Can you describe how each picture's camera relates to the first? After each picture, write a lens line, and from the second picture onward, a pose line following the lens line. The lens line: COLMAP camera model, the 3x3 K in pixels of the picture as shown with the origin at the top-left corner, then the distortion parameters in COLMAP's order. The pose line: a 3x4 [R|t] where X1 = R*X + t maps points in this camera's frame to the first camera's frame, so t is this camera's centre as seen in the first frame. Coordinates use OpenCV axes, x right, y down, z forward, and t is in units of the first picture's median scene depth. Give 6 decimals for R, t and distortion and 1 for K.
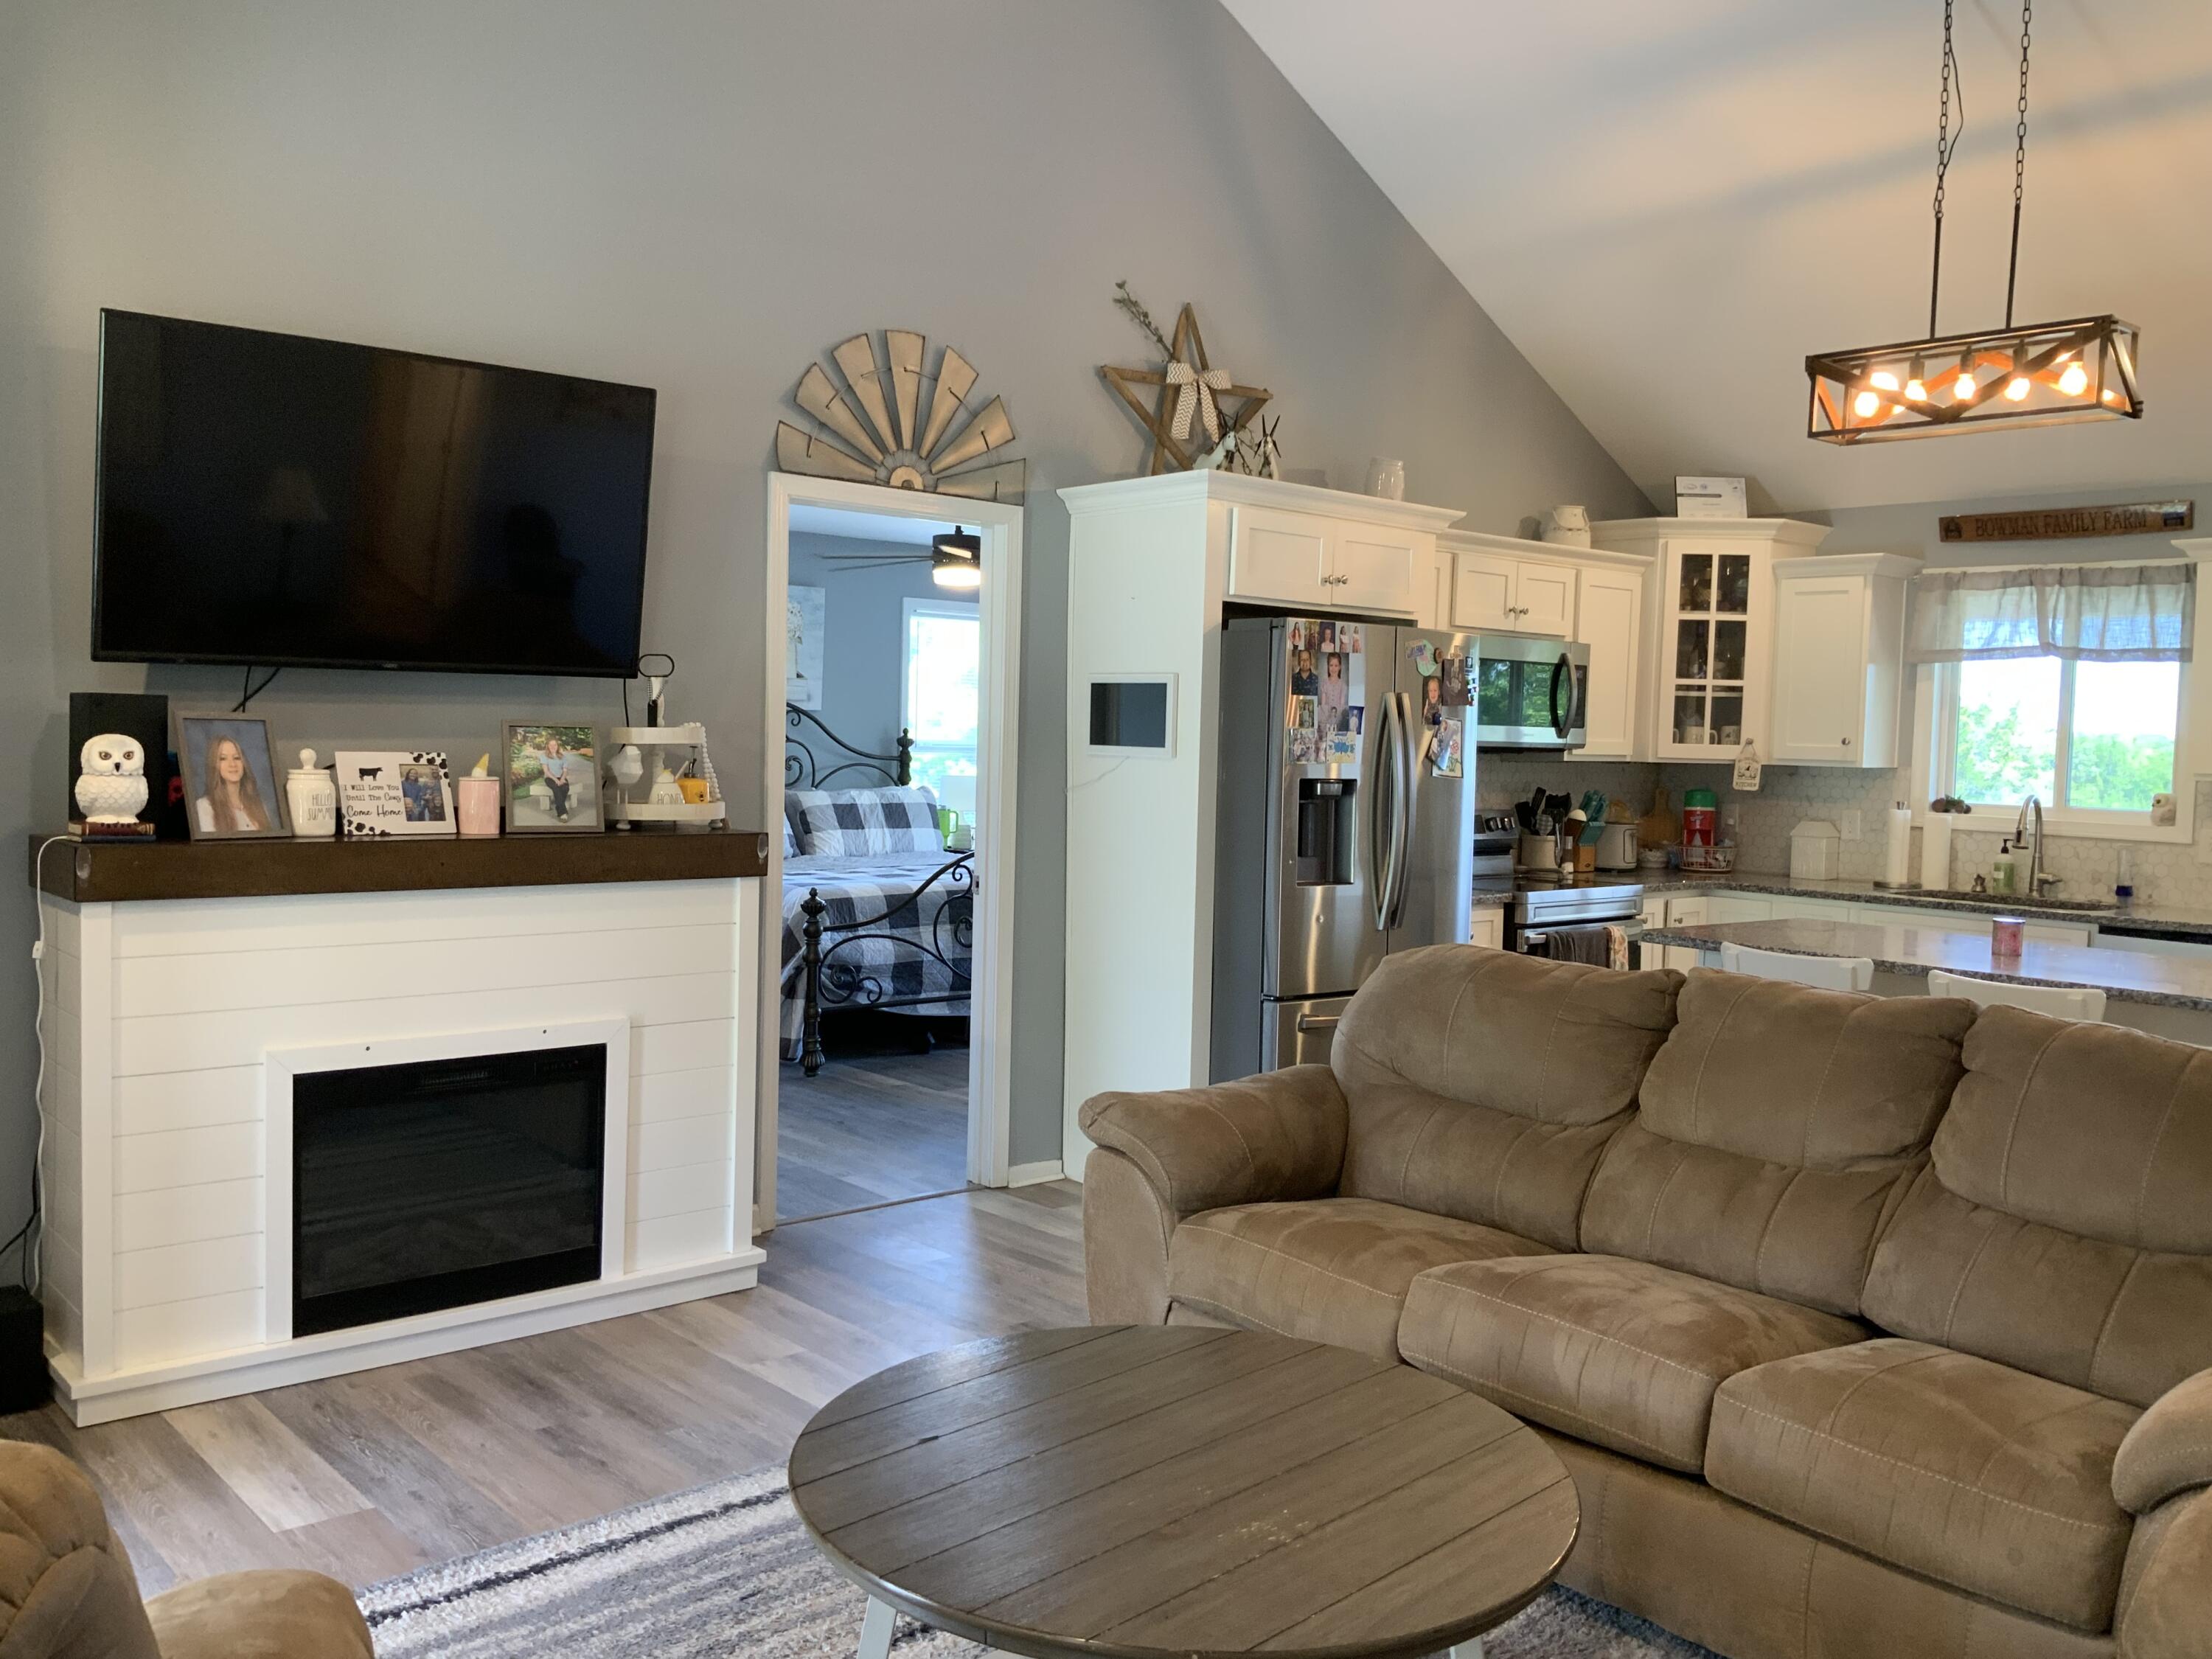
lens RADIAL K [[1881.7, 0, 1106.0], [0, 1881.7, 829.5], [0, 0, 1]] dist [-0.005222, -0.008027]
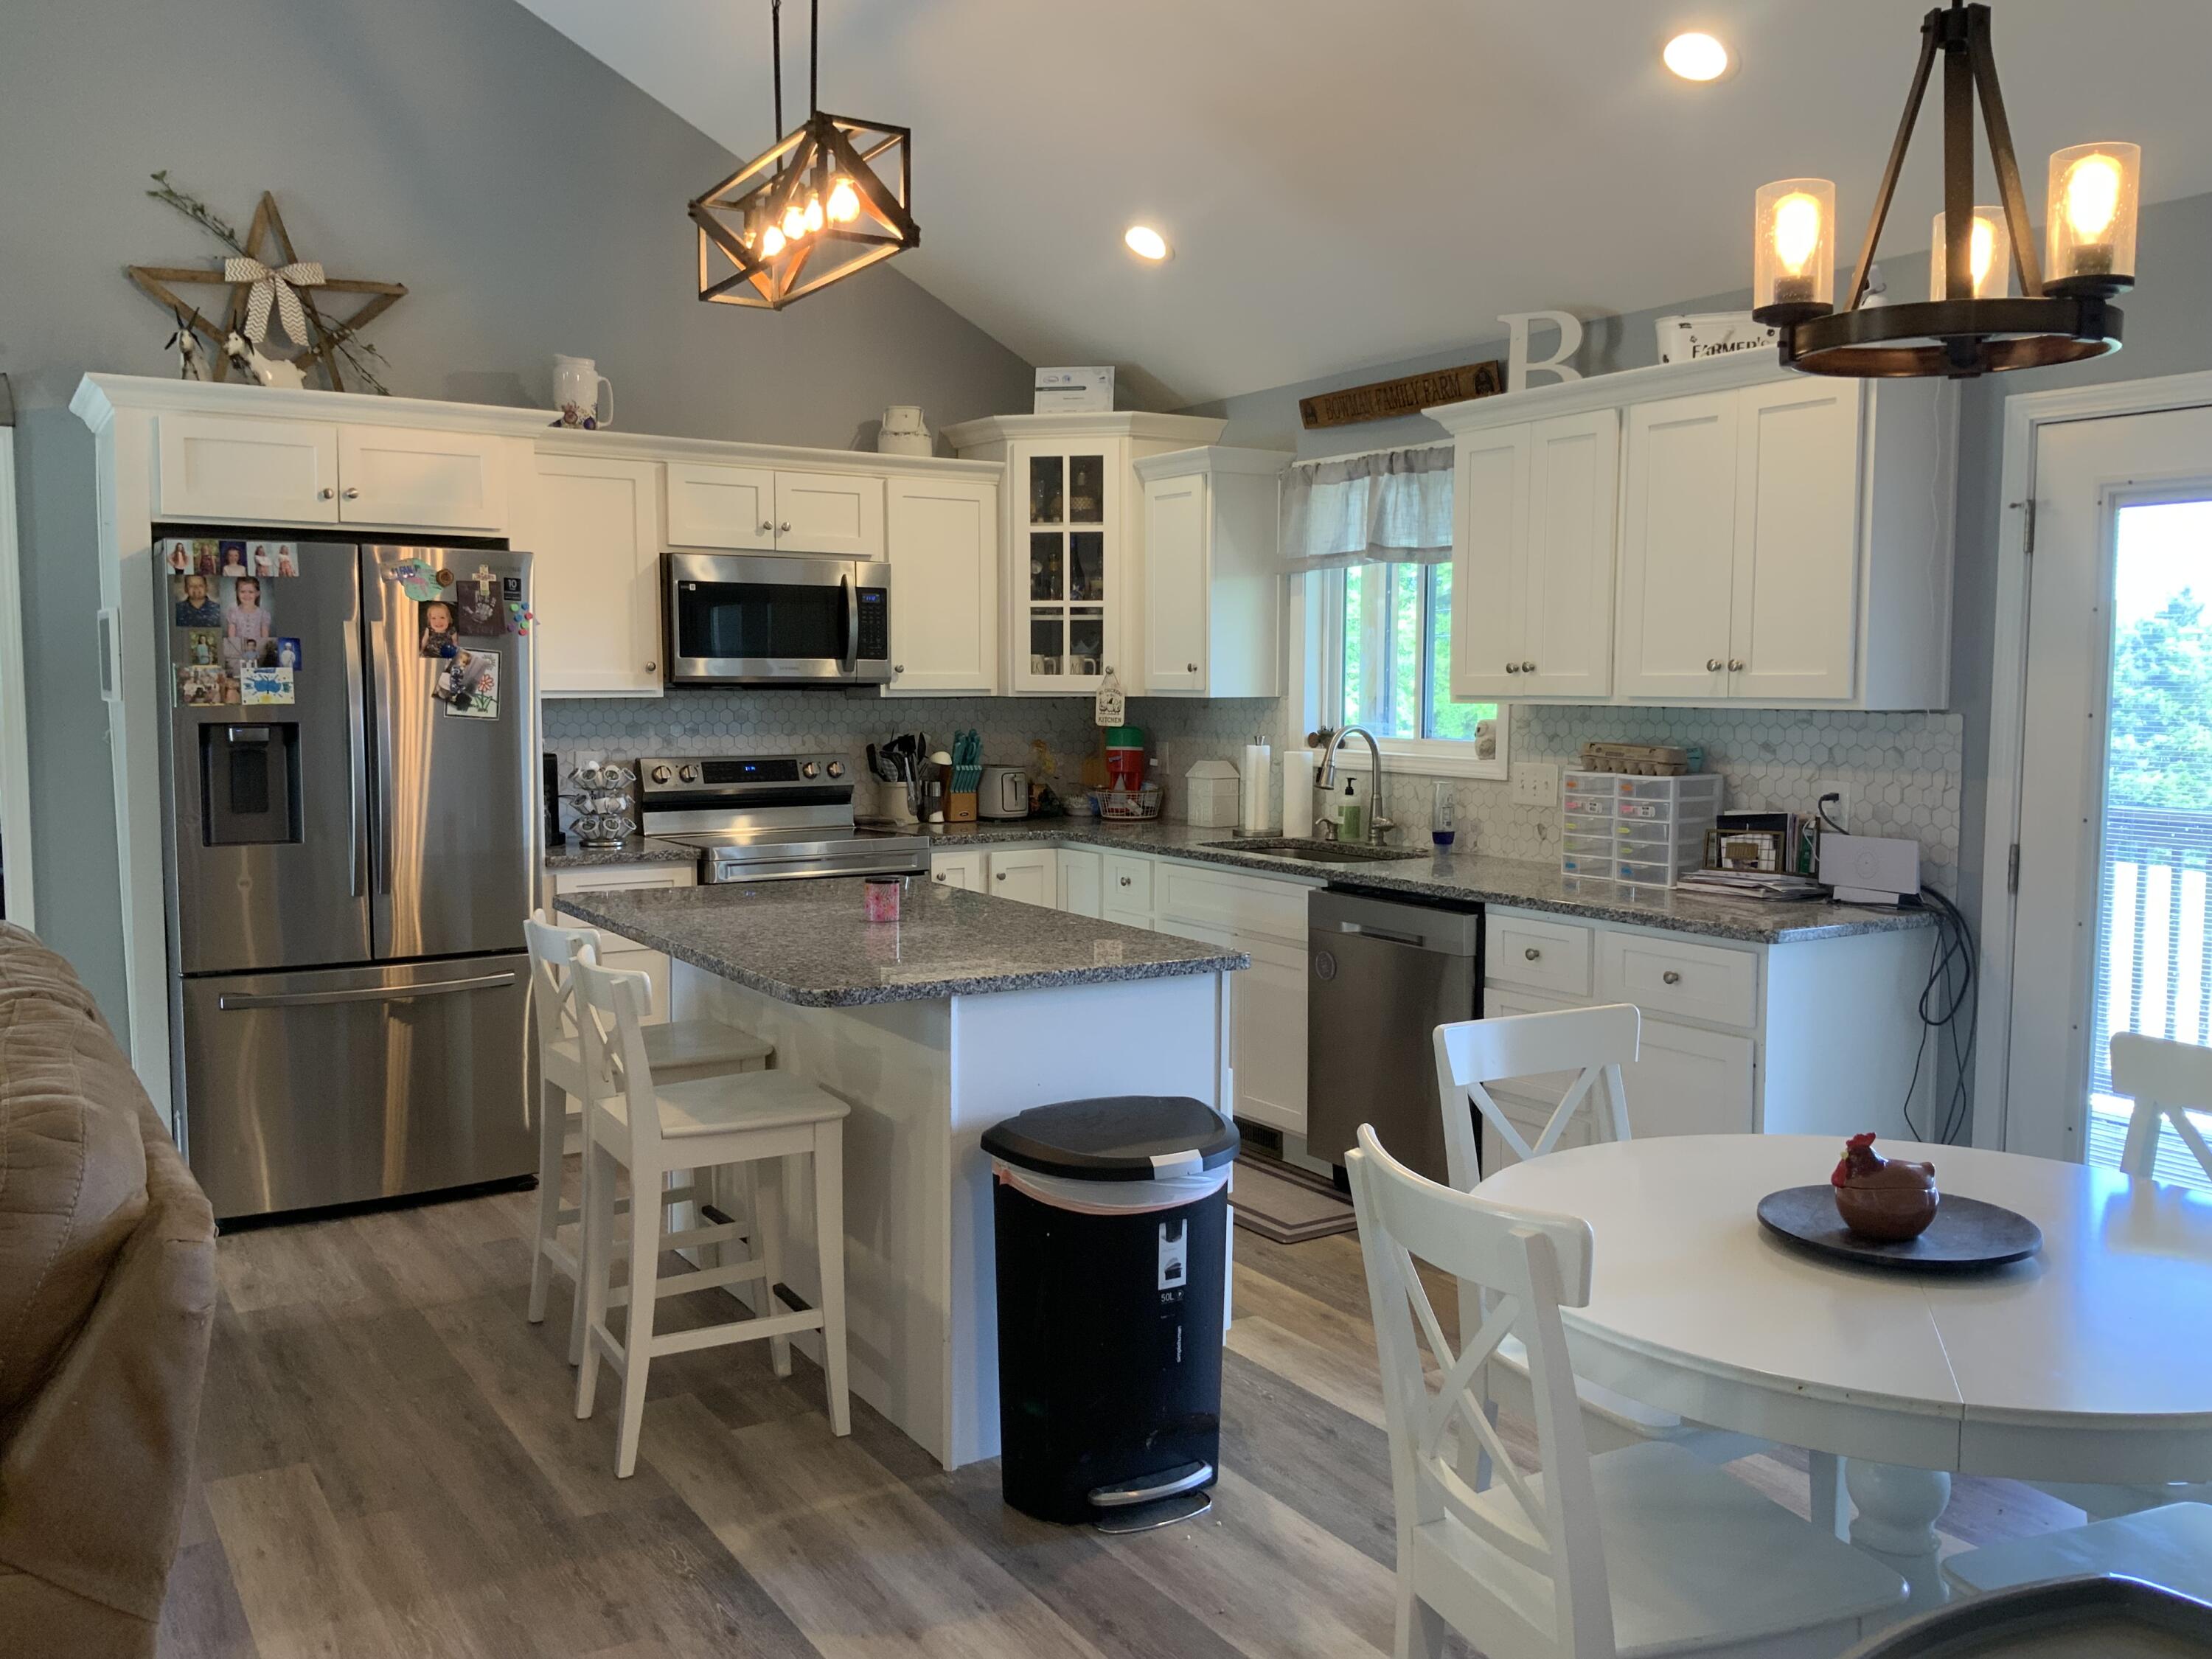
lens RADIAL K [[1839.7, 0, 1148.0], [0, 1839.7, 825.9], [0, 0, 1]] dist [0.085672, -0.188023]
pose [[0.988913, -0.012105, -0.148004, 0.530590], [0.015835, 0.999585, 0.024052, 0.005578], [0.147652, -0.026129, 0.988694, 0.169411]]
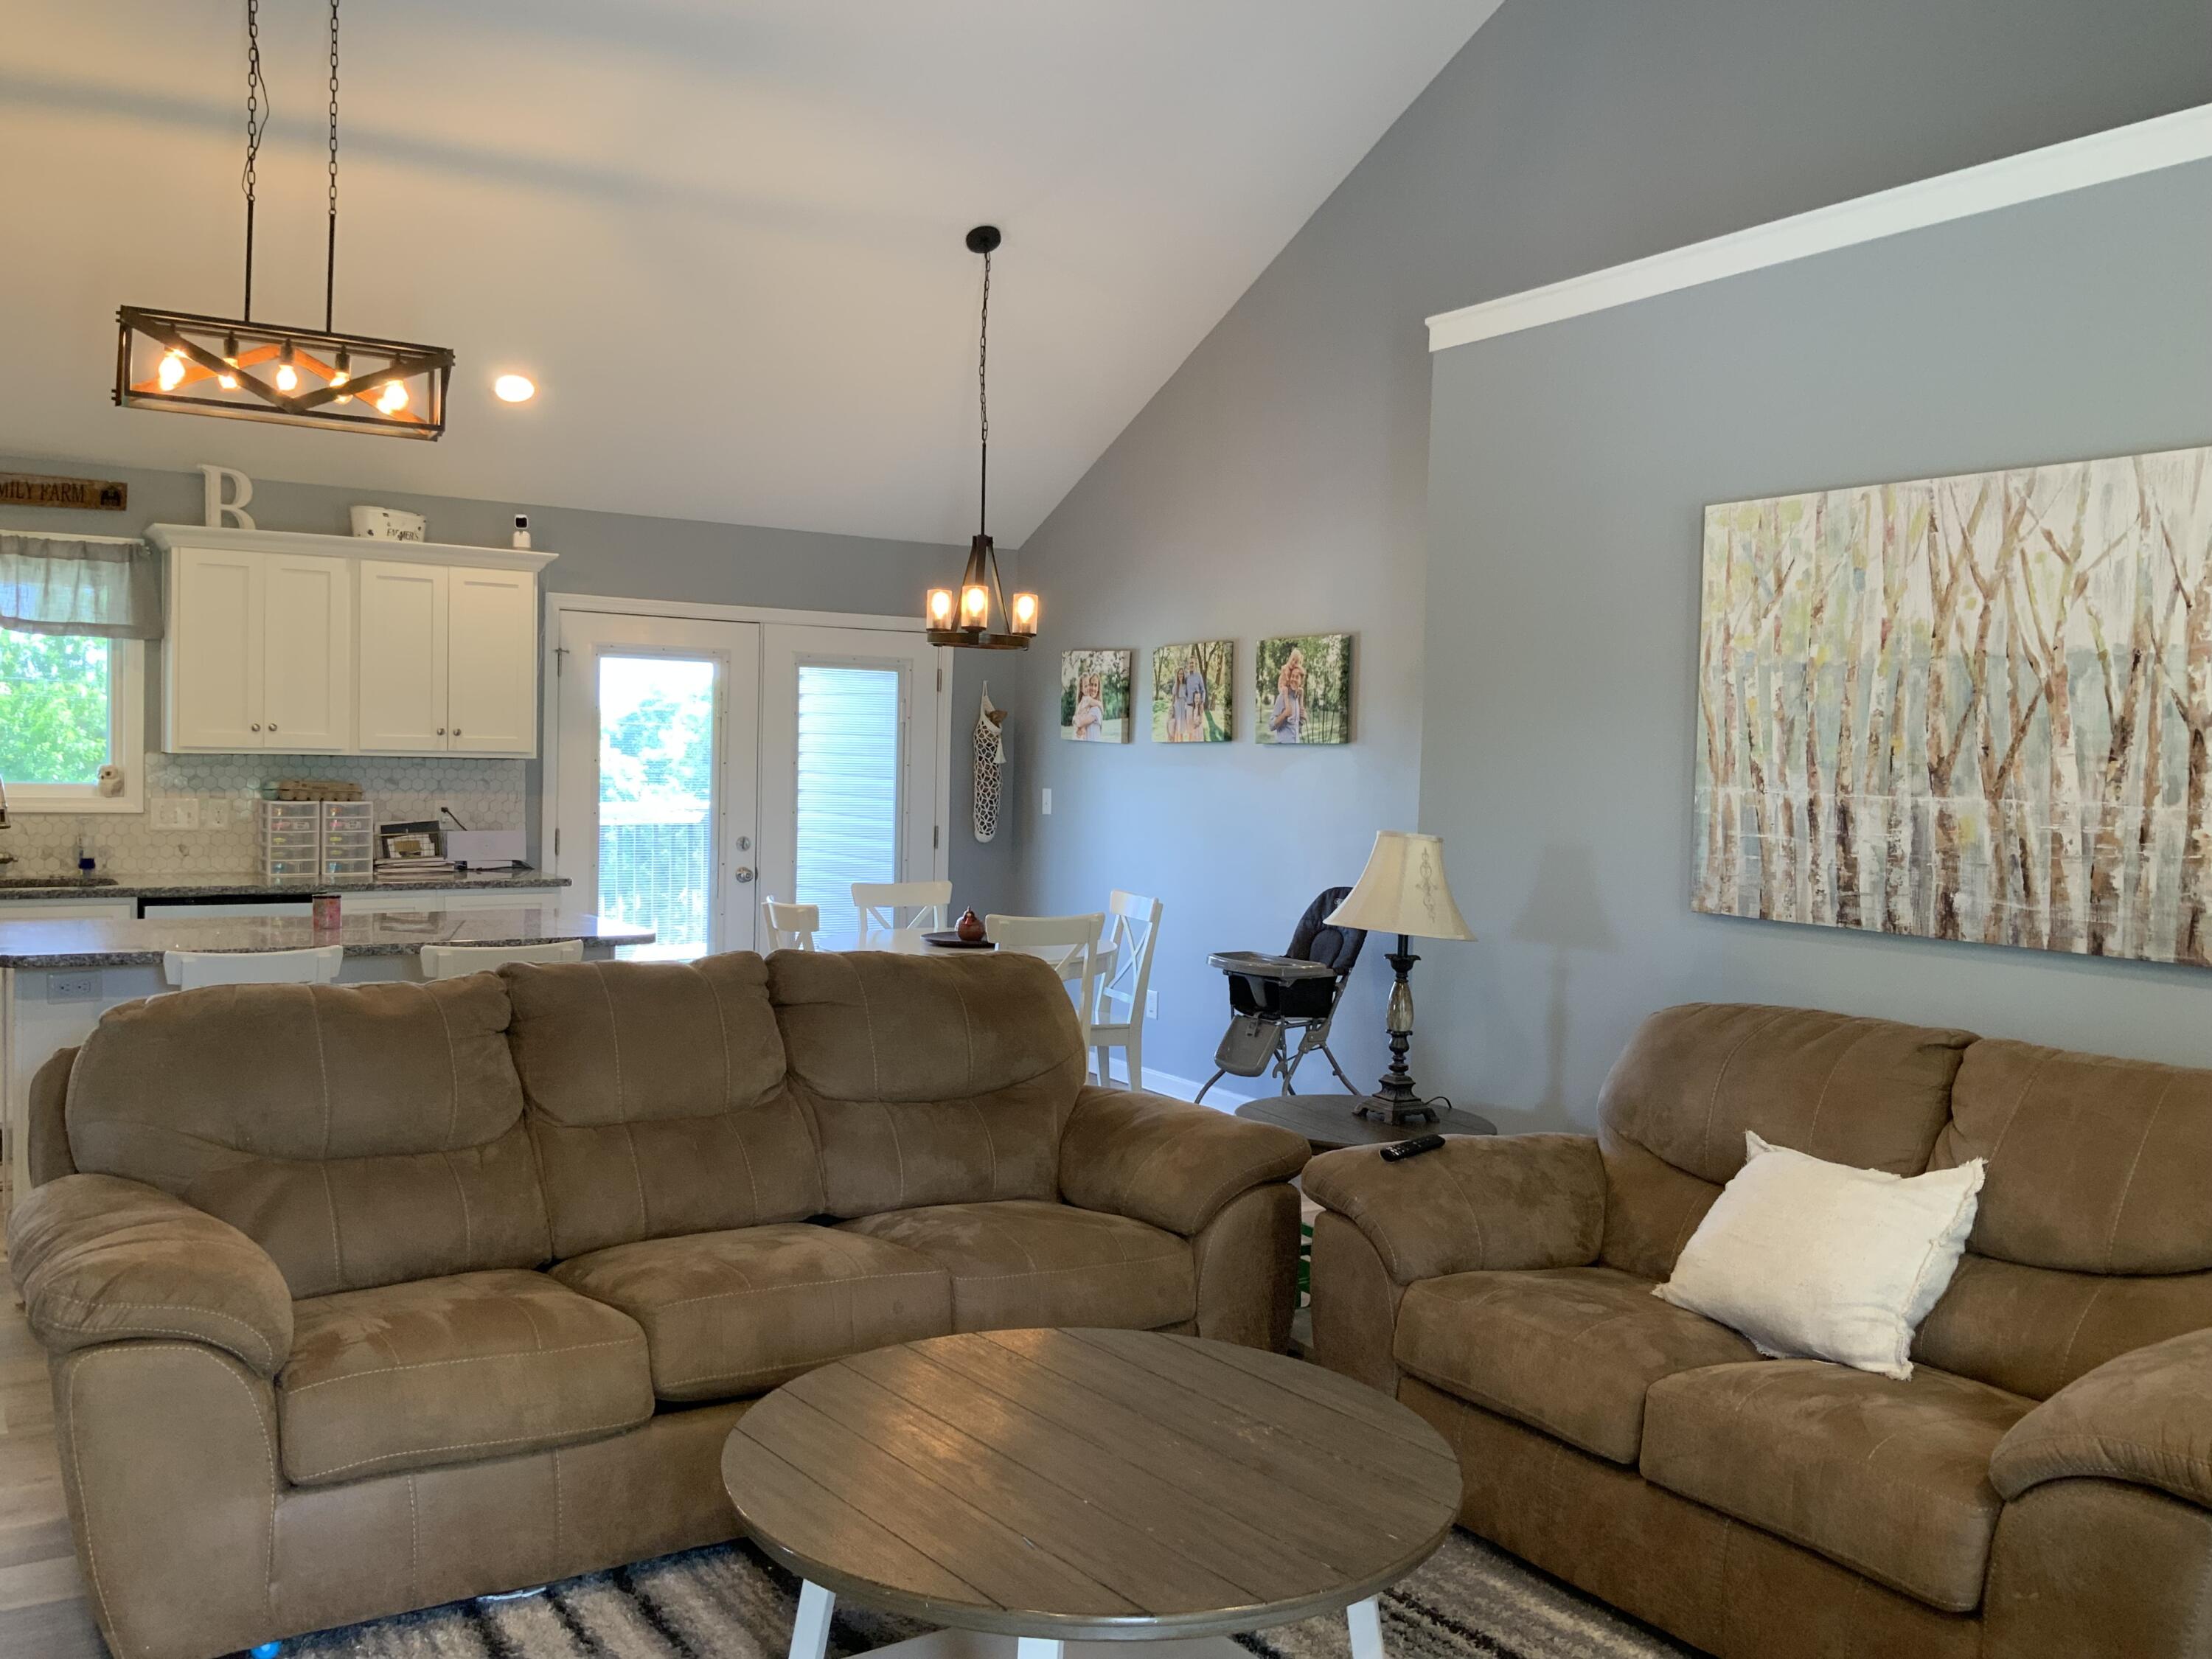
lens RADIAL K [[1845.0, 0, 1106.0], [0, 1845.0, 829.5], [0, 0, 1]] dist [0.048465, -0.069387]
pose [[0.142247, -0.068120, 0.987484, -0.364076], [0.034229, 0.997371, 0.063871, -0.030350], [-0.989239, 0.024715, 0.144204, 0.311198]]
